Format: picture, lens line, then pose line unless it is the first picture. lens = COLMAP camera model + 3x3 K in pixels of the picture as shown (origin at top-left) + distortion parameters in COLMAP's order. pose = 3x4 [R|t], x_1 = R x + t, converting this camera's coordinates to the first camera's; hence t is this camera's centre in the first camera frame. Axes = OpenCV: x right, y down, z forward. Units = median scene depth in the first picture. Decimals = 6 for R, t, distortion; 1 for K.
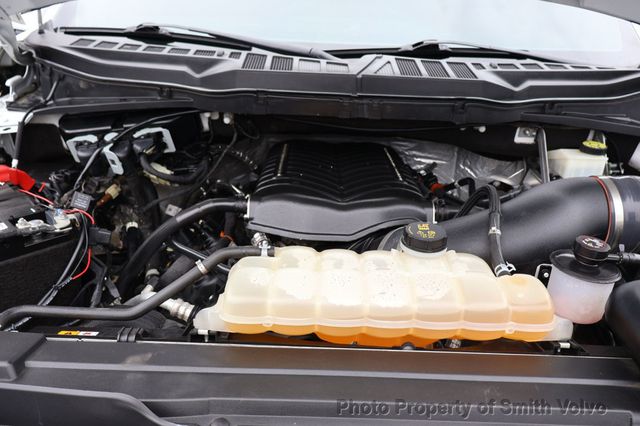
lens RADIAL K [[541.2, 0, 320.0], [0, 541.2, 213.0], [0, 0, 1]] dist [-0.001266, -0.005780]
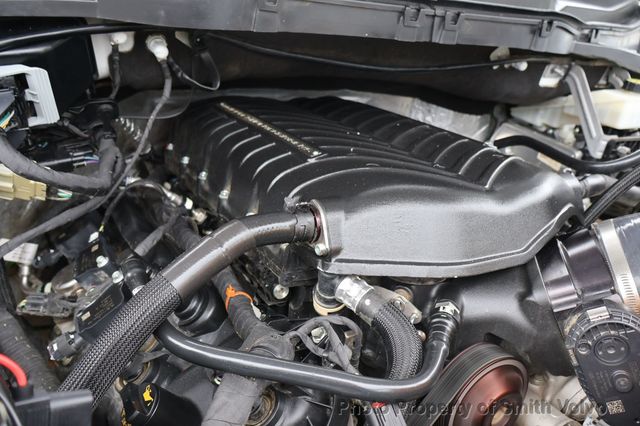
lens RADIAL K [[541.2, 0, 320.0], [0, 541.2, 213.0], [0, 0, 1]] dist [-0.001266, -0.005780]
pose [[0.873307, -0.135683, 0.467895, -0.323684], [0.115214, 0.990710, 0.072249, -0.051547], [-0.473351, -0.009188, 0.880826, 0.558696]]
